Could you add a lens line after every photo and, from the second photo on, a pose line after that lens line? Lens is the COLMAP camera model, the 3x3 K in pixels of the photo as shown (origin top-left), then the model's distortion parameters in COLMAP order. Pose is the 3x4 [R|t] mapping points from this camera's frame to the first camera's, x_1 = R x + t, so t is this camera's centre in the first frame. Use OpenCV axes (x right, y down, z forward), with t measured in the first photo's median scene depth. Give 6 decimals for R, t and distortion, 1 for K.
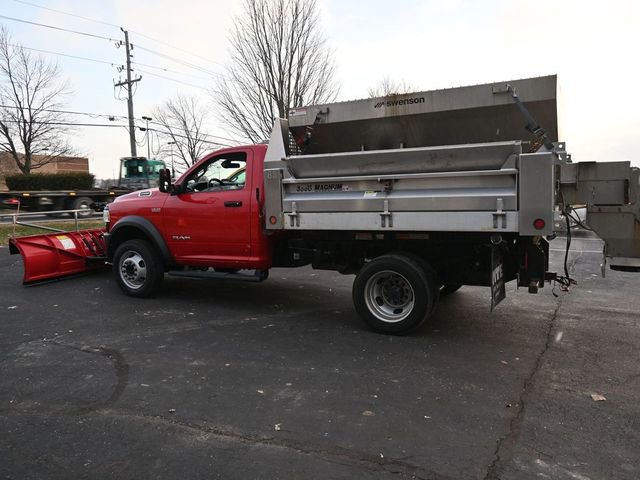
lens RADIAL K [[485.3, 0, 320.0], [0, 485.3, 240.0], [0, 0, 1]] dist [-0.001217, -0.003410]
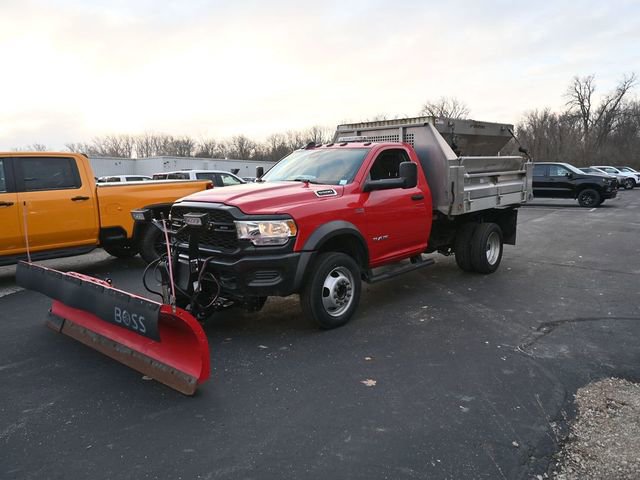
lens RADIAL K [[485.3, 0, 320.0], [0, 485.3, 240.0], [0, 0, 1]] dist [-0.001217, -0.003410]
pose [[0.254231, -0.117747, 0.959949, -1.499662], [0.126455, 0.988087, 0.087708, -0.120403], [-0.958841, 0.099092, 0.266092, 1.093571]]
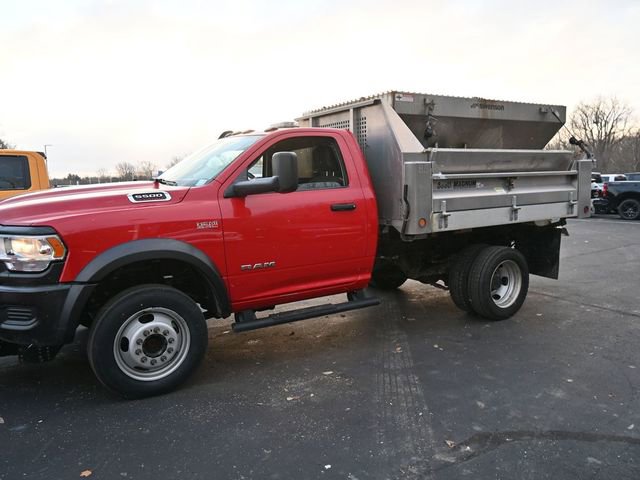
lens RADIAL K [[485.3, 0, 320.0], [0, 485.3, 240.0], [0, 0, 1]] dist [-0.001217, -0.003410]
pose [[0.509374, -0.088472, 0.855985, -0.974054], [0.102576, 0.993852, 0.041681, -0.069121], [-0.854410, 0.066572, 0.515317, 0.771702]]
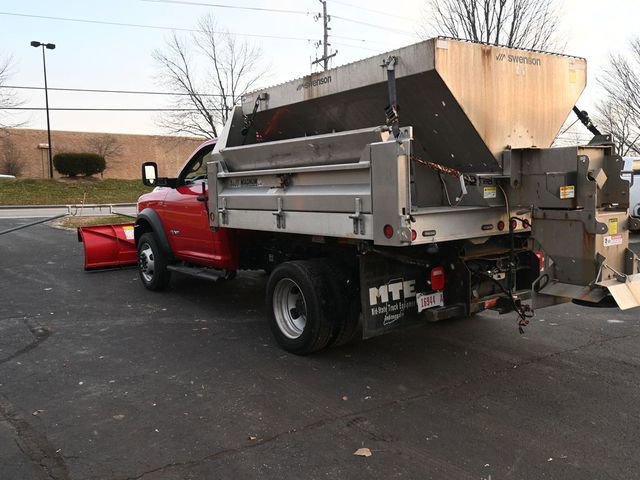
lens RADIAL K [[598.1, 0, 320.0], [0, 598.1, 240.0], [0, 0, 1]] dist [0.003395, 0.001343]
pose [[0.895859, 0.045502, -0.442004, 0.643399], [-0.045175, 0.998916, 0.011272, -0.019870], [0.442037, 0.009869, 0.896942, 0.062155]]
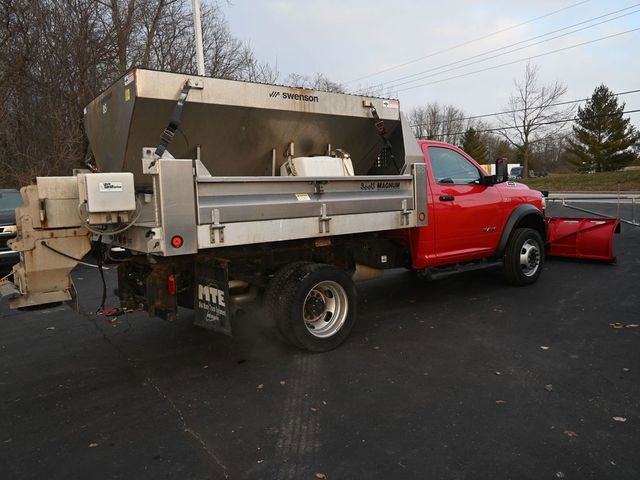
lens RADIAL K [[485.3, 0, 320.0], [0, 485.3, 240.0], [0, 0, 1]] dist [-0.001217, -0.003410]
pose [[0.422776, -0.088680, 0.901885, -0.663104], [0.093659, 0.994147, 0.053847, -0.059780], [-0.901381, 0.061704, 0.428607, 0.582070]]
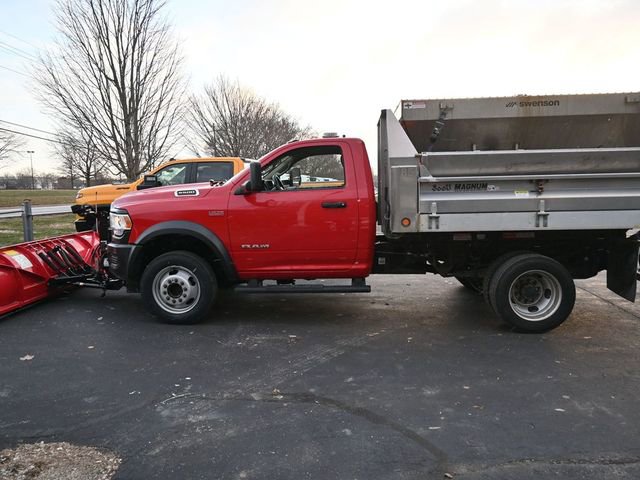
lens RADIAL K [[485.3, 0, 320.0], [0, 485.3, 240.0], [0, 0, 1]] dist [-0.001217, -0.003410]
pose [[0.912889, -0.036292, 0.406592, -0.656660], [0.035966, 0.999317, 0.008446, -0.022983], [-0.406621, 0.006913, 0.913571, 0.254342]]
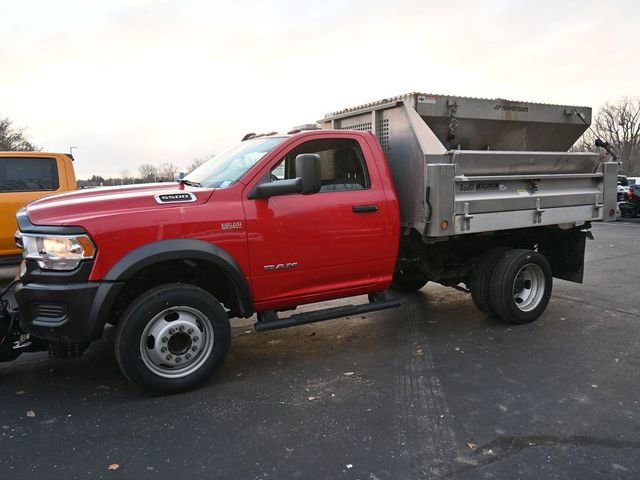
lens RADIAL K [[485.3, 0, 320.0], [0, 485.3, 240.0], [0, 0, 1]] dist [-0.001217, -0.003410]
pose [[0.542655, -0.081306, 0.836011, -0.982028], [0.096788, 0.994727, 0.033916, -0.068913], [-0.834360, 0.062512, 0.547663, 0.773249]]
